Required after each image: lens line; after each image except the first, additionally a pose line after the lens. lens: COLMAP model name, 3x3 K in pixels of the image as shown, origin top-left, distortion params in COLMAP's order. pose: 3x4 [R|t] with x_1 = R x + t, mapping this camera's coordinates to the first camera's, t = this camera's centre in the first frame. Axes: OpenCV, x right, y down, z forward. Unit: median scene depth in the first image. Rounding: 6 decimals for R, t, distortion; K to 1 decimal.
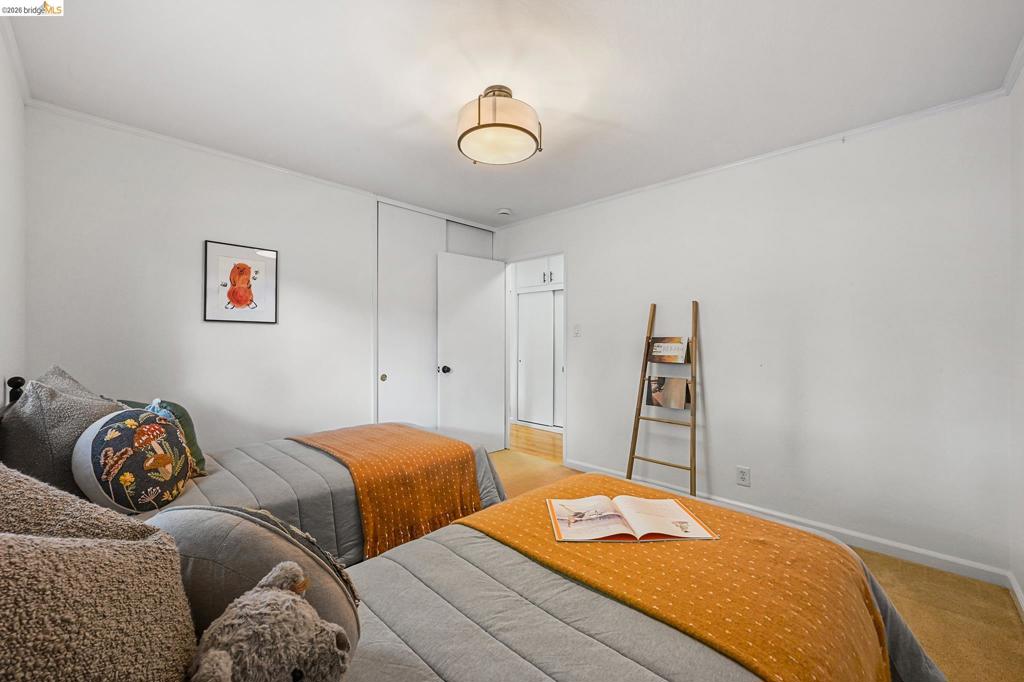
lens RADIAL K [[402.4, 0, 510.7], [0, 402.4, 339.1], [0, 0, 1]] dist [0.001575, -0.000086]
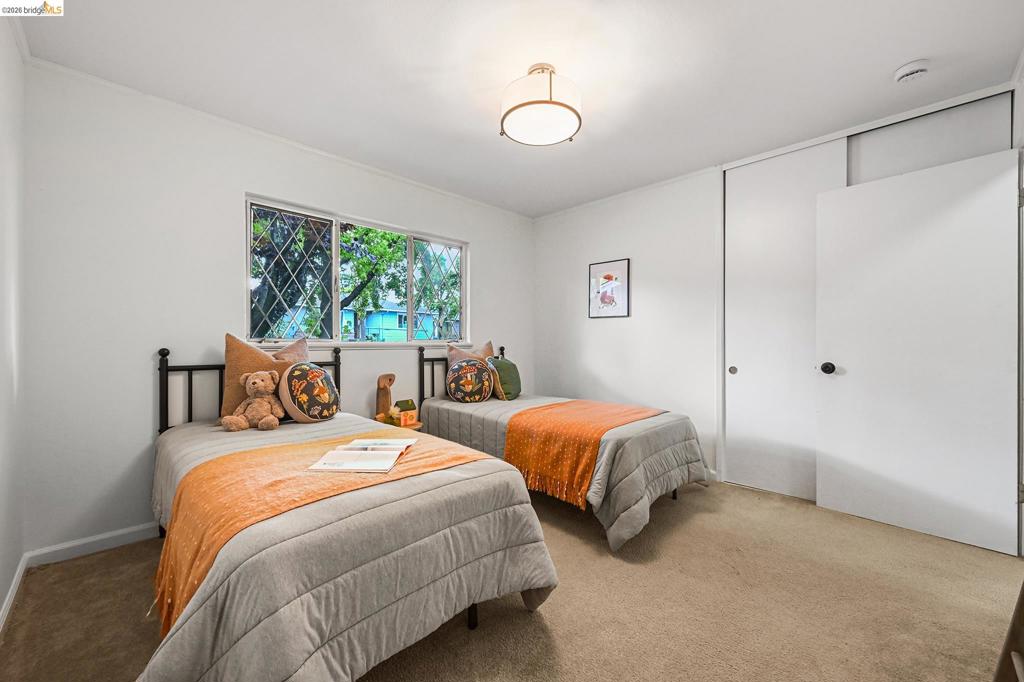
lens RADIAL K [[402.4, 0, 510.8], [0, 402.4, 342.3], [0, 0, 1]] dist [0.001575, -0.000086]
pose [[-0.018295, 0.002889, -0.999828, 0.717058], [0.004973, 0.999984, 0.002798, 0.039890], [0.999820, -0.004921, -0.018309, 0.682565]]
